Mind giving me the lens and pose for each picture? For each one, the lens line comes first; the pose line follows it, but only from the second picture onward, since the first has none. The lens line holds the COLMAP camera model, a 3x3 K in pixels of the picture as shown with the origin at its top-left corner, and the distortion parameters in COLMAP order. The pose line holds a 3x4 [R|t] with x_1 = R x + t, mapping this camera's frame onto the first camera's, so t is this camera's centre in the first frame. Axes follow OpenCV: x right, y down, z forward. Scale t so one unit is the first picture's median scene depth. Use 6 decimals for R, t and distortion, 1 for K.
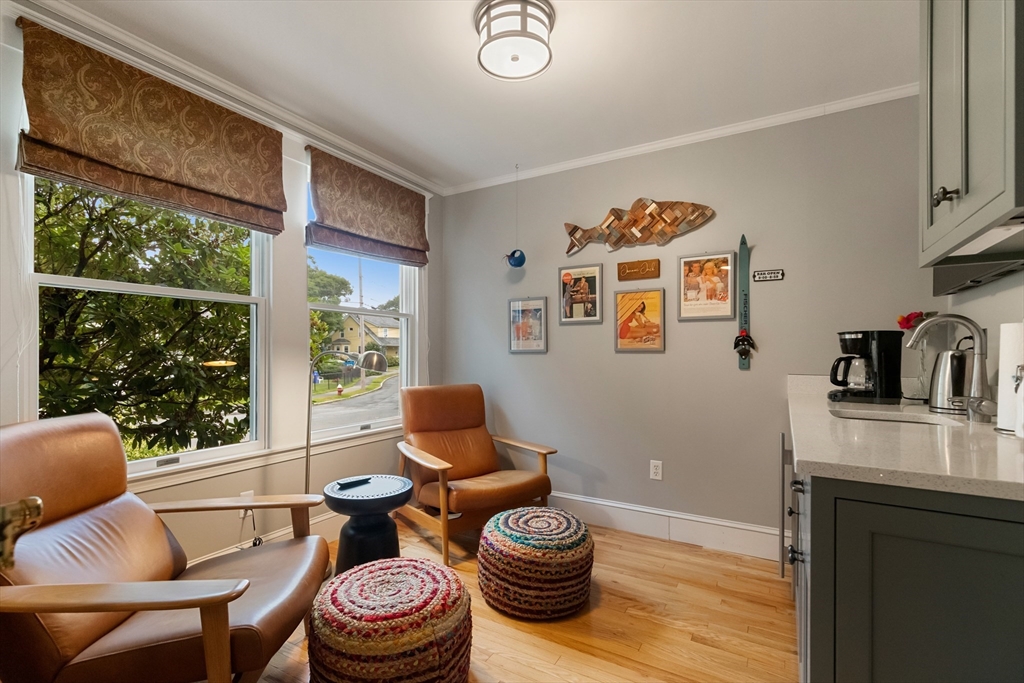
lens RADIAL K [[464.3, 0, 508.5], [0, 464.3, 351.2], [0, 0, 1]] dist [-0.001945, -0.000247]
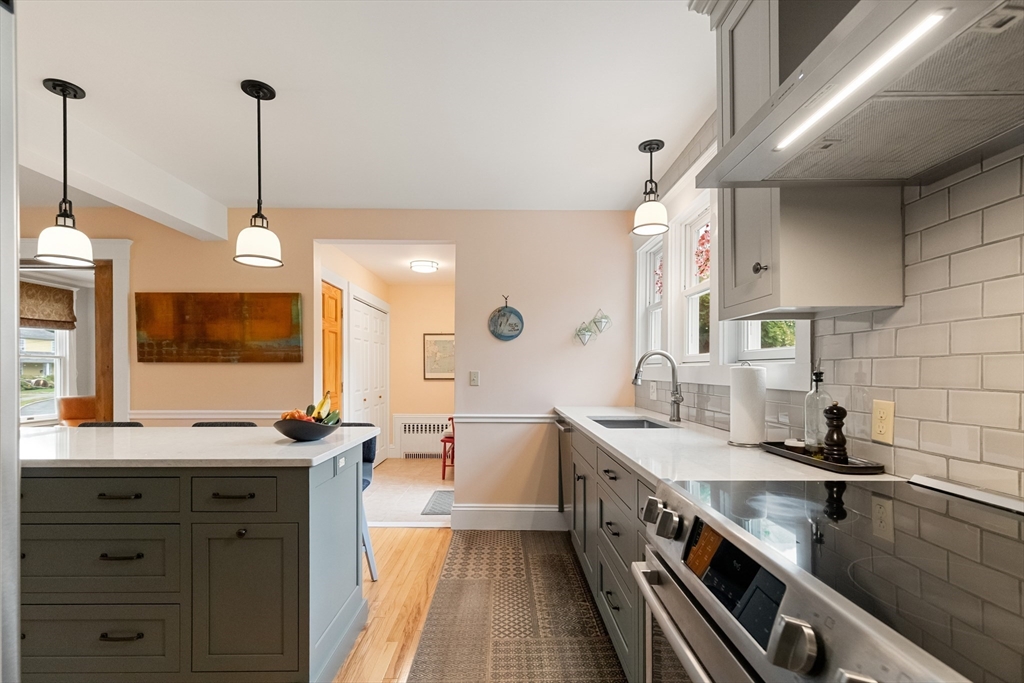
lens RADIAL K [[471.6, 0, 510.5], [0, 471.6, 373.4], [0, 0, 1]] dist [-0.000191, -0.000154]
pose [[0.856919, -0.004803, 0.515429, 0.347992], [-0.002803, 0.999898, 0.013978, -0.045770], [-0.515443, -0.013422, 0.856819, -1.525676]]
